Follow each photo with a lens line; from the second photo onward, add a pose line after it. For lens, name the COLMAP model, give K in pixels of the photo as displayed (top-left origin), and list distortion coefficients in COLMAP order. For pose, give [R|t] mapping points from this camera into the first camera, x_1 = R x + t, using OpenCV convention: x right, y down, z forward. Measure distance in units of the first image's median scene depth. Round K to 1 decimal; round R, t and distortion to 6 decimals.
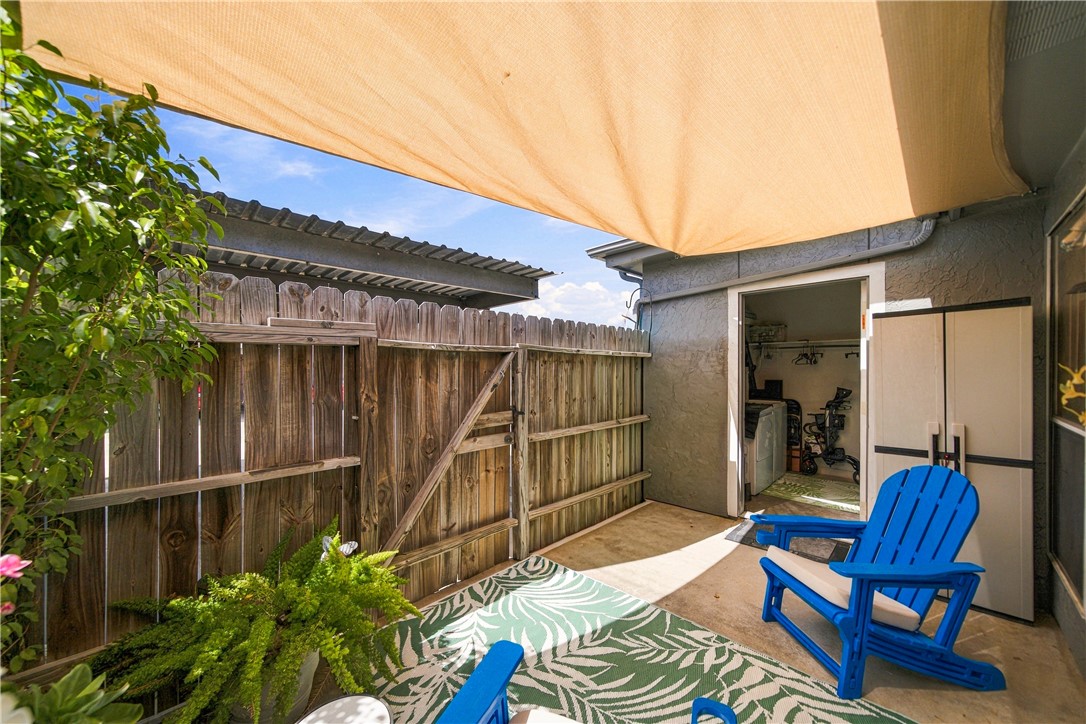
lens RADIAL K [[388.9, 0, 539.2], [0, 388.9, 376.6], [0, 0, 1]] dist [-0.001814, 0.000422]
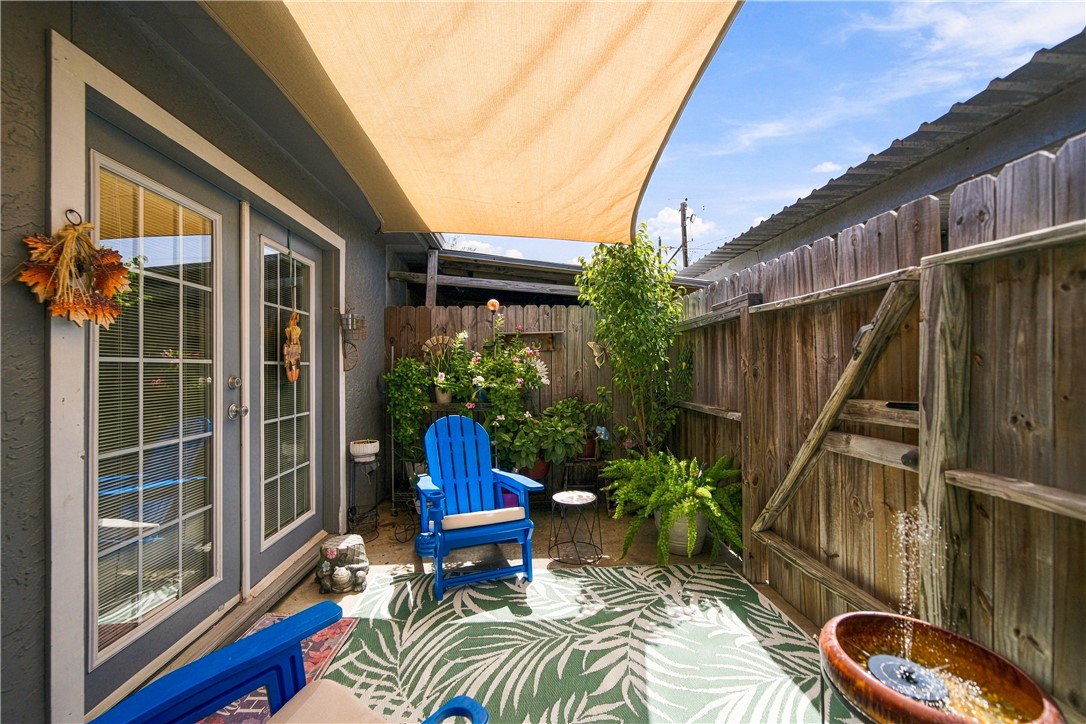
lens RADIAL K [[426.4, 0, 540.0], [0, 426.4, 362.8], [0, 0, 1]] dist [-0.003345, 0.000267]
pose [[-0.663567, 0.001201, -0.748116, 0.892666], [0.000824, 0.999999, 0.000875, 0.056158], [0.748117, -0.000036, -0.663567, 1.450072]]
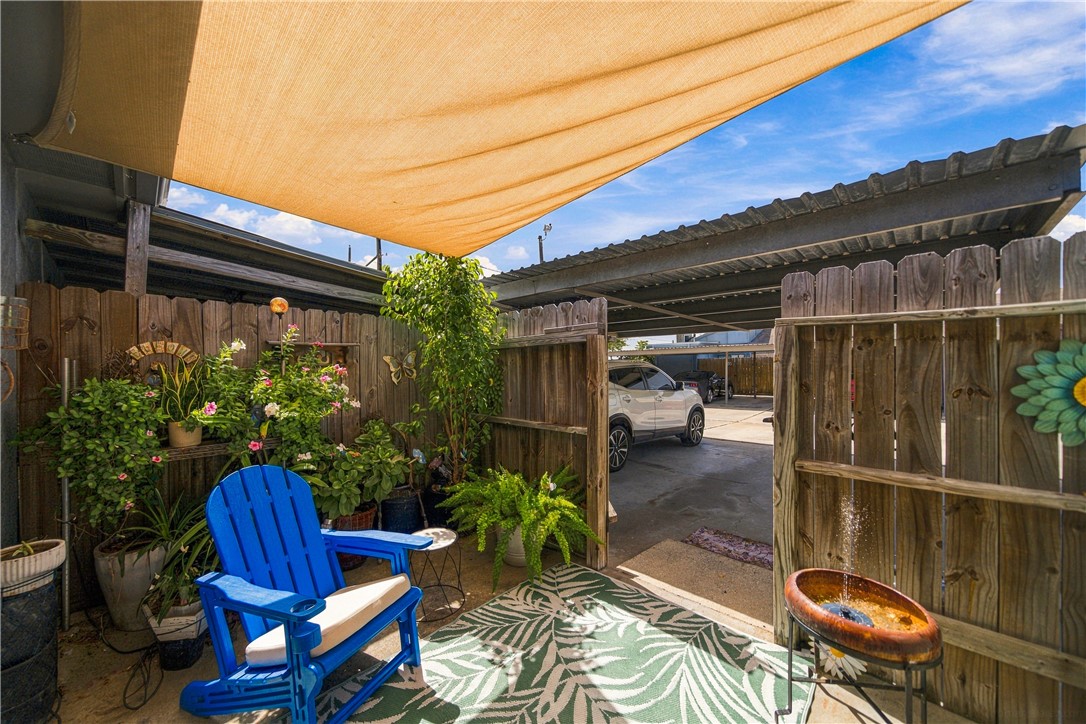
lens RADIAL K [[388.9, 0, 535.4], [0, 388.9, 368.8], [0, 0, 1]] dist [-0.001814, 0.000422]
pose [[0.018896, 0.004197, -0.999813, 0.882652], [-0.001193, 0.999991, 0.004175, 0.001610], [0.999821, 0.001114, 0.018901, 0.845303]]
